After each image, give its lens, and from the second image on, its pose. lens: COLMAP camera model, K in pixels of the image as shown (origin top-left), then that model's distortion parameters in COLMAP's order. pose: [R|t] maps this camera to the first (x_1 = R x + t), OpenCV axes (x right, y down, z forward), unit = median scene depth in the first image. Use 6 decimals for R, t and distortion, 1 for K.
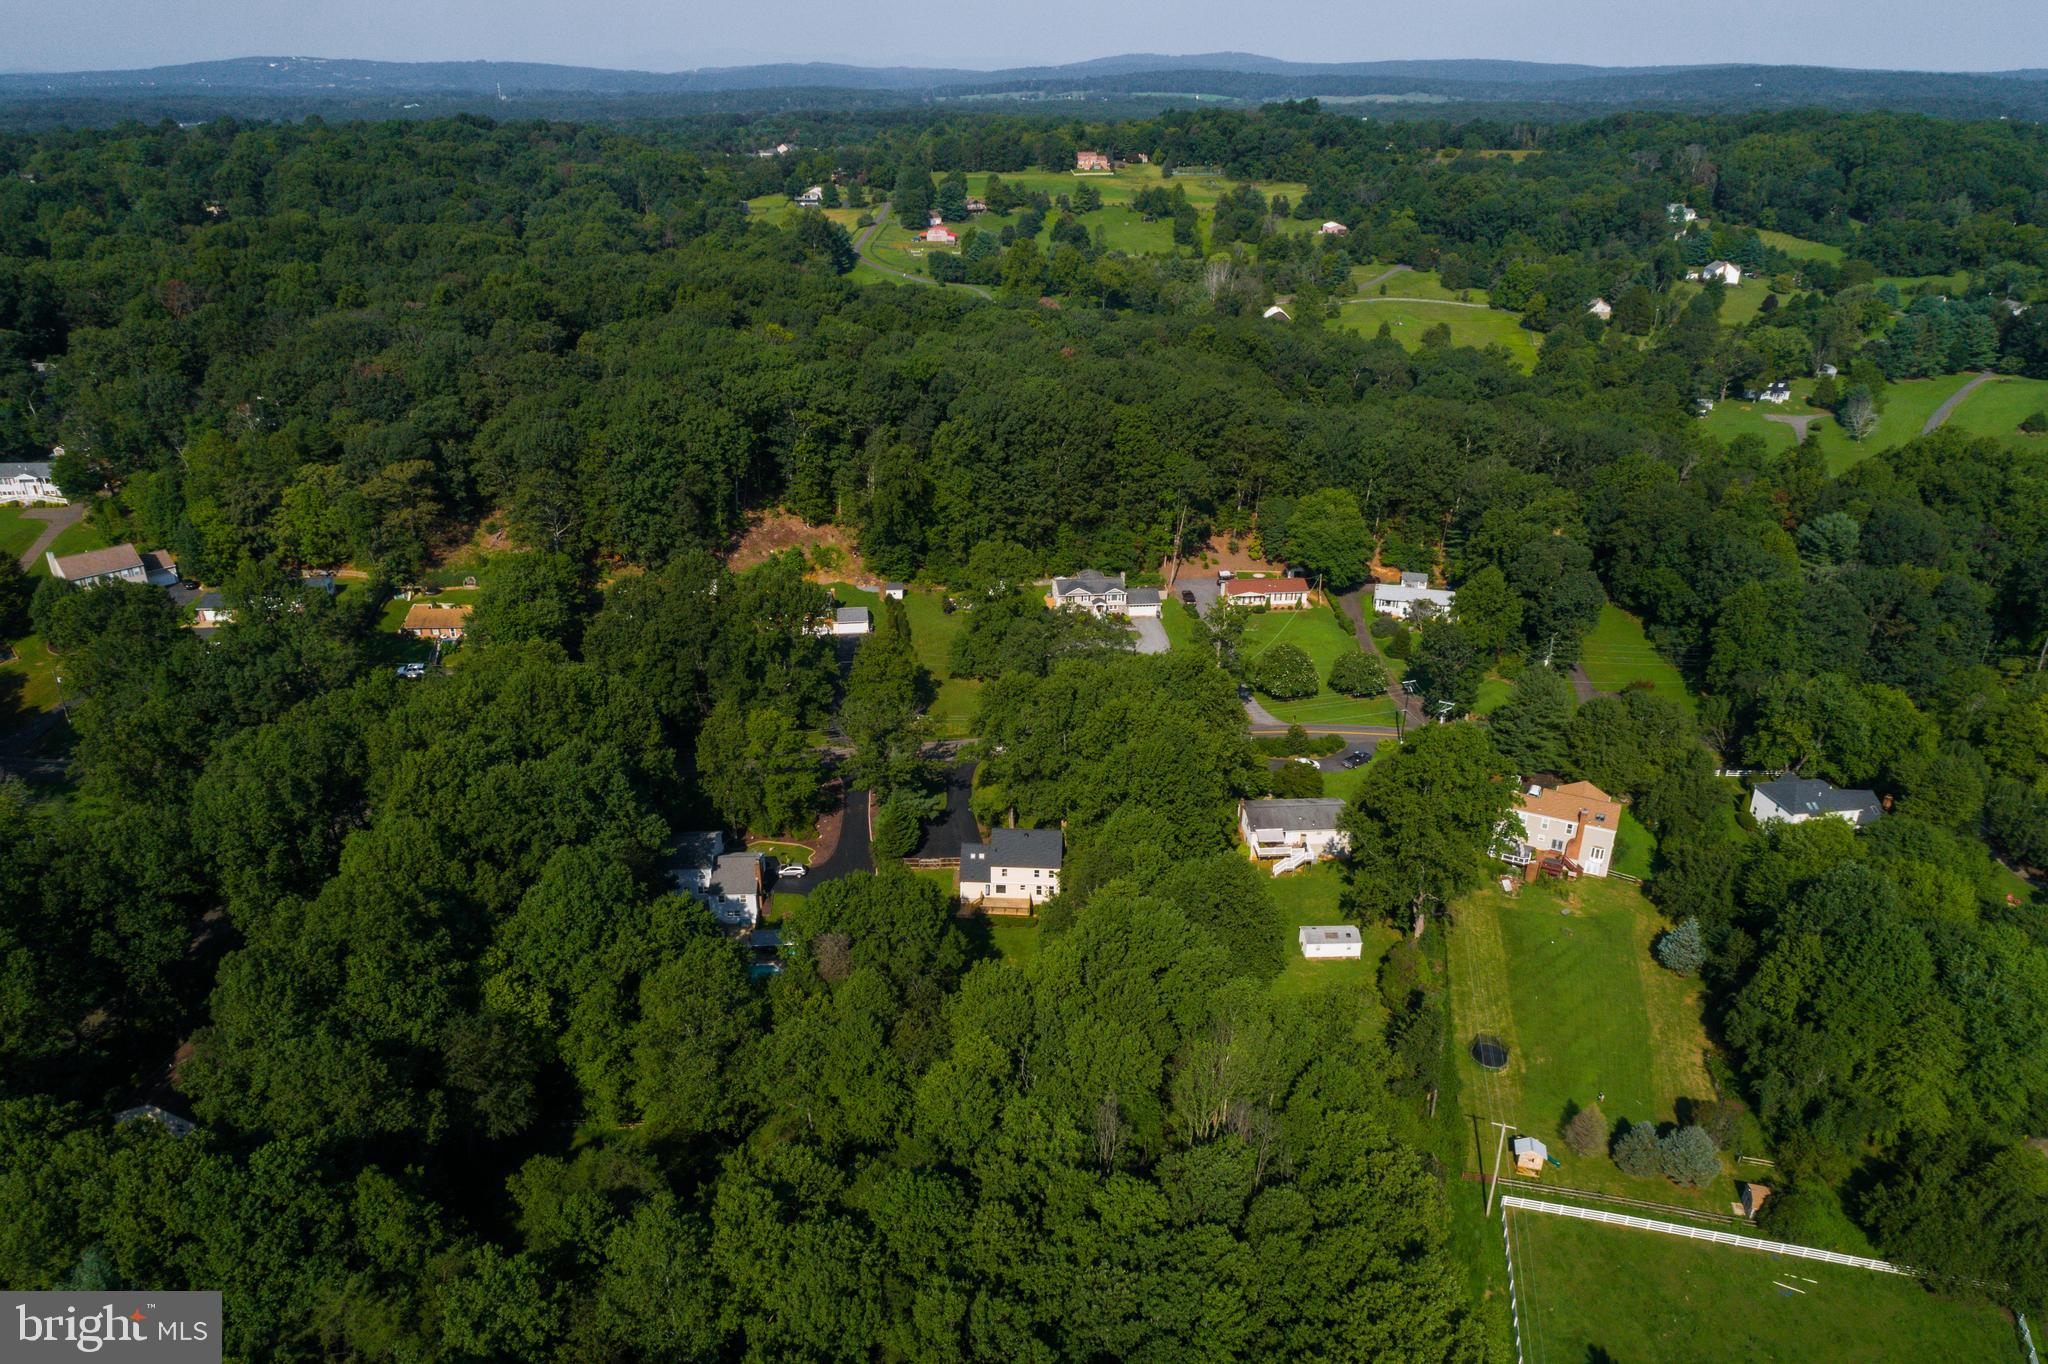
lens RADIAL K [[1369.6, 0, 1034.8], [0, 1369.6, 685.6], [0, 0, 1]] dist [-0.010432, 0.005639]
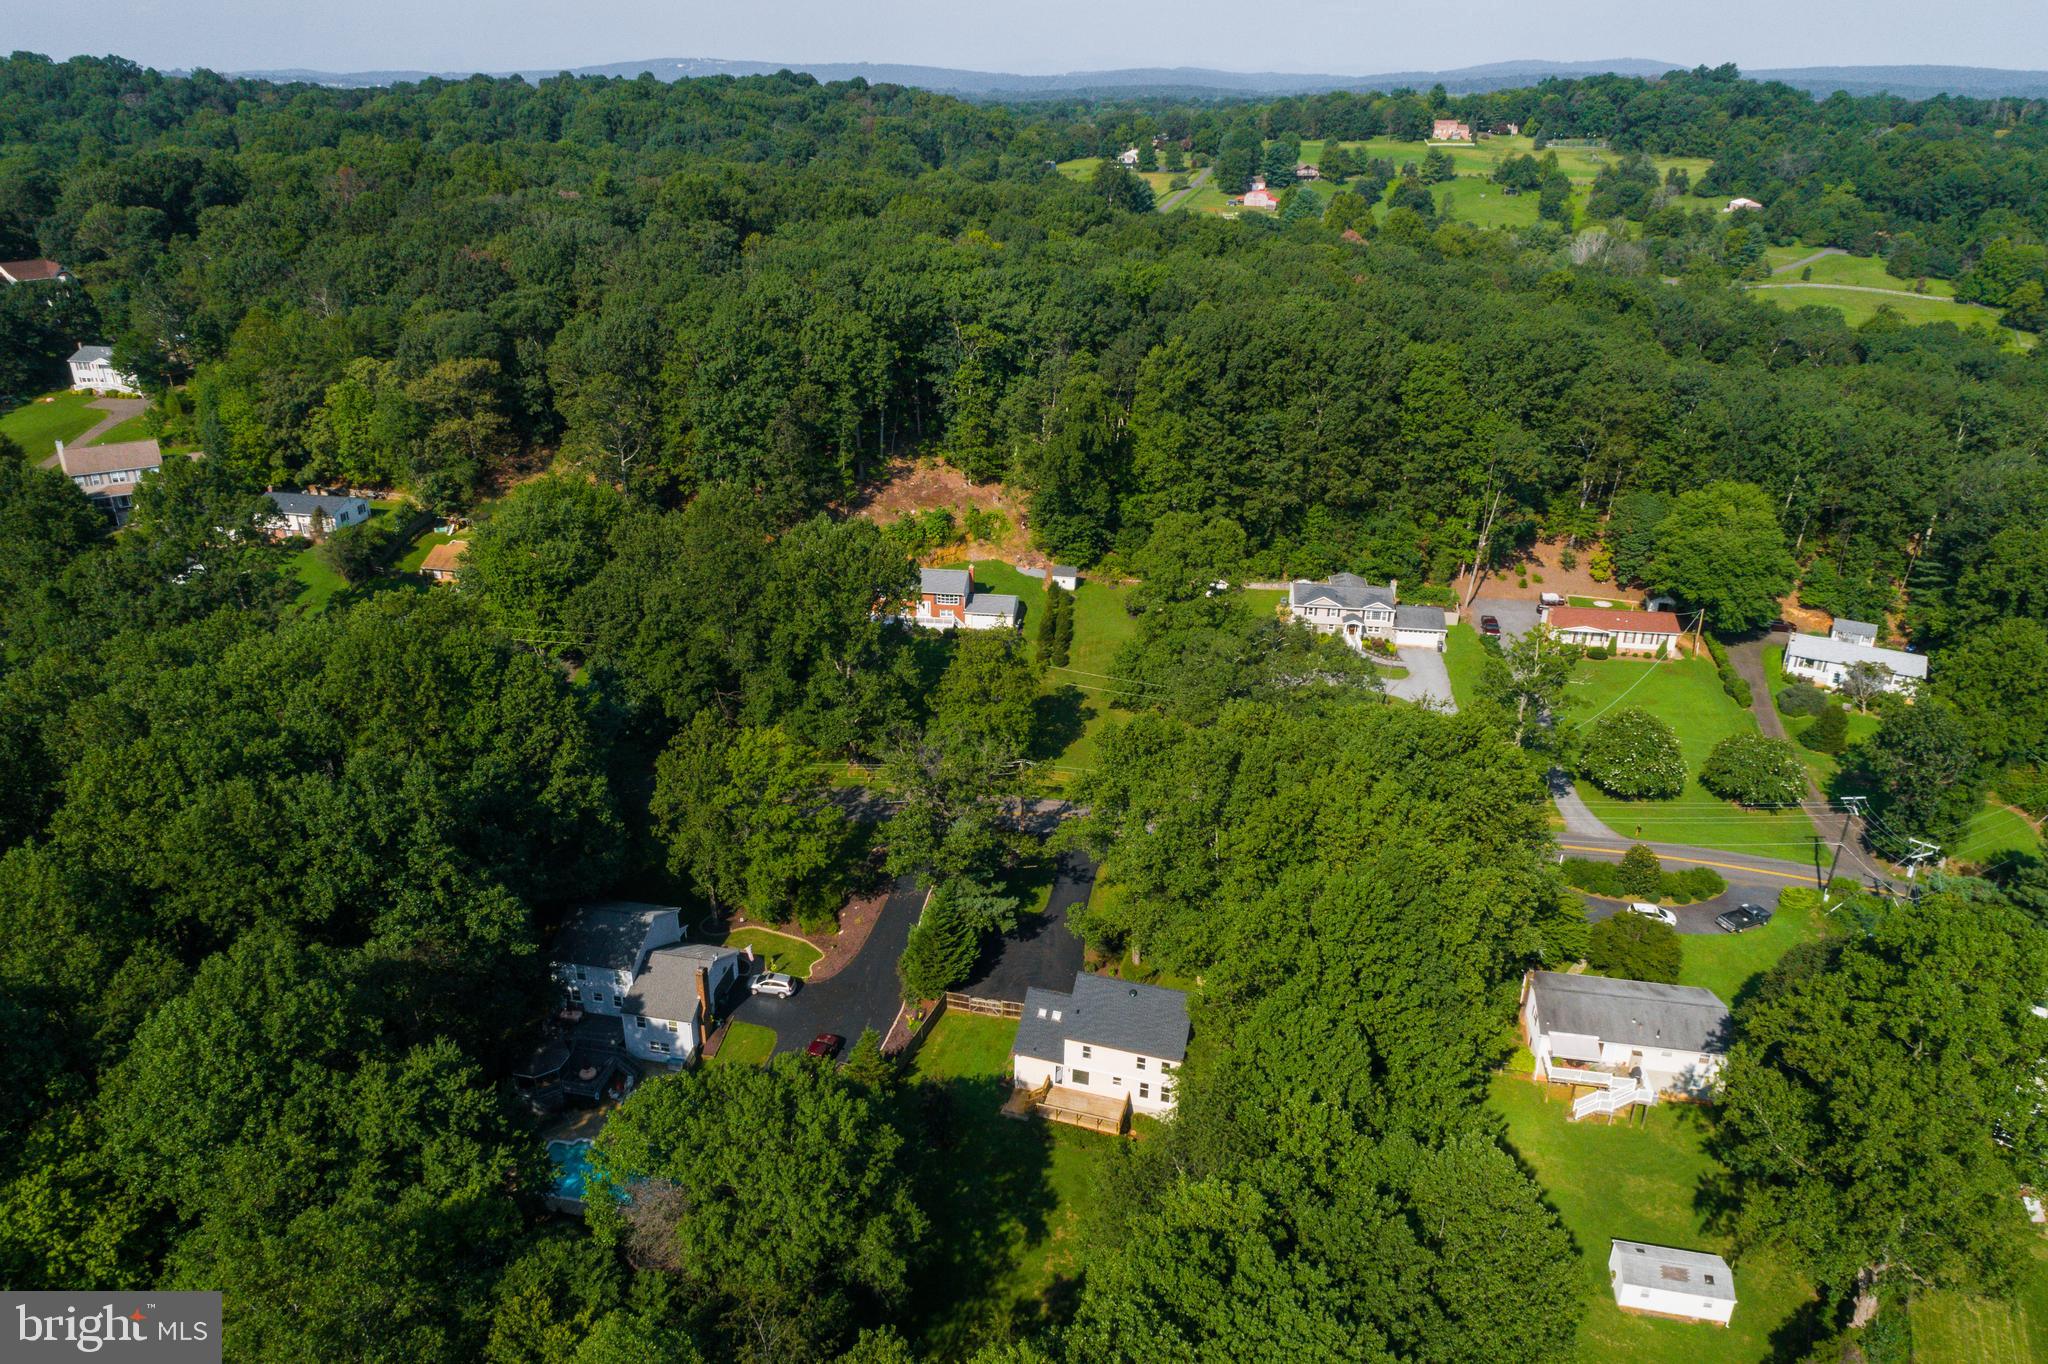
lens RADIAL K [[1369.6, 0, 1034.8], [0, 1369.6, 685.6], [0, 0, 1]] dist [-0.010432, 0.005639]
pose [[0.969128, 0.103295, -0.223879, 0.049169], [-0.105497, 0.994417, 0.002137, -0.012629], [0.222850, 0.021547, 0.974615, 0.291949]]
